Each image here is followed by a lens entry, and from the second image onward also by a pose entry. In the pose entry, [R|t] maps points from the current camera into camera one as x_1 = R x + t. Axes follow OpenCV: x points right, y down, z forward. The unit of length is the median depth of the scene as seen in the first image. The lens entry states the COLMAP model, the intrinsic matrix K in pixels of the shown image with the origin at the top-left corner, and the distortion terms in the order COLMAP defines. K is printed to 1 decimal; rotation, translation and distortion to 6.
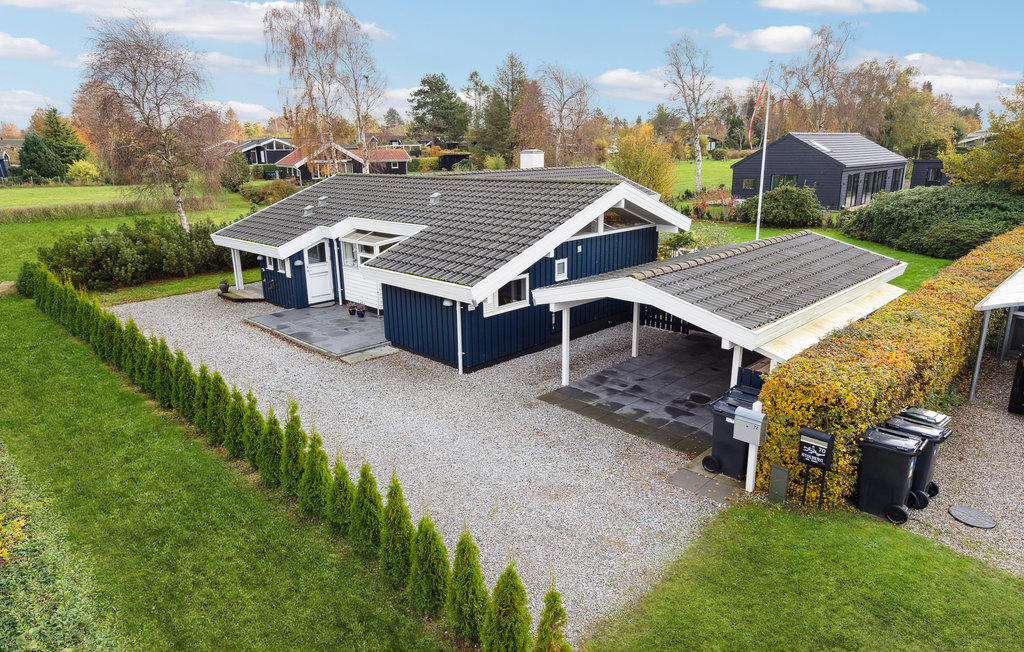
lens RADIAL K [[636.6, 0, 512.0], [0, 636.6, 326.0], [0, 0, 1]] dist [0.022083, -0.001800]
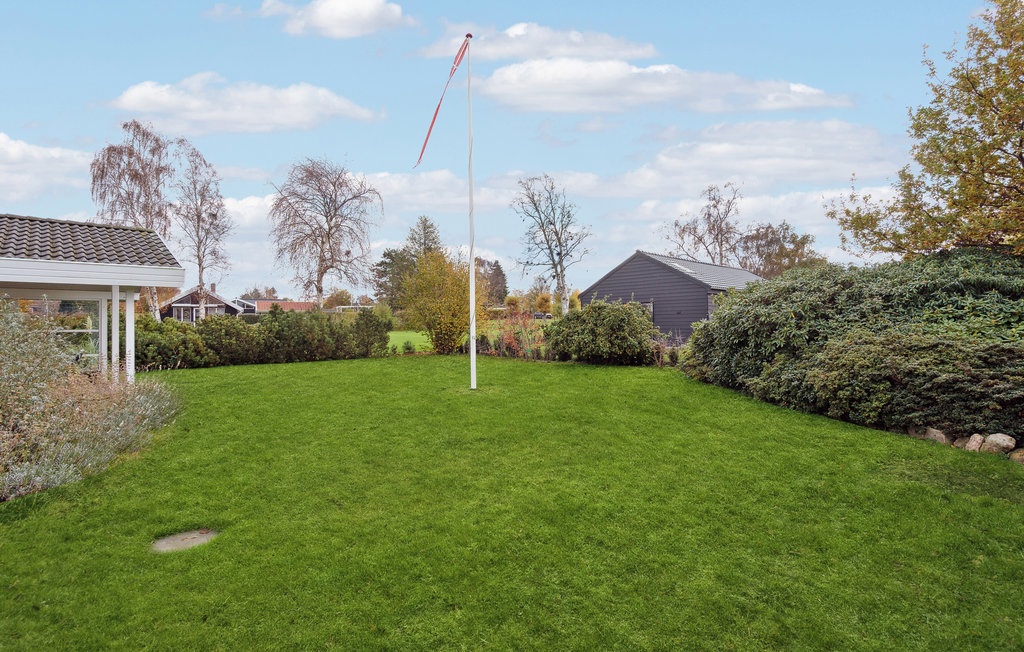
lens RADIAL K [[495.5, 0, 512.0], [0, 495.5, 326.0], [0, 0, 1]] dist [0.001358, 0.000377]
pose [[0.999545, 0.006241, -0.029506, 0.698783], [-0.013949, 0.963089, -0.268821, -0.121177], [0.026740, 0.269111, 0.962738, 1.047237]]
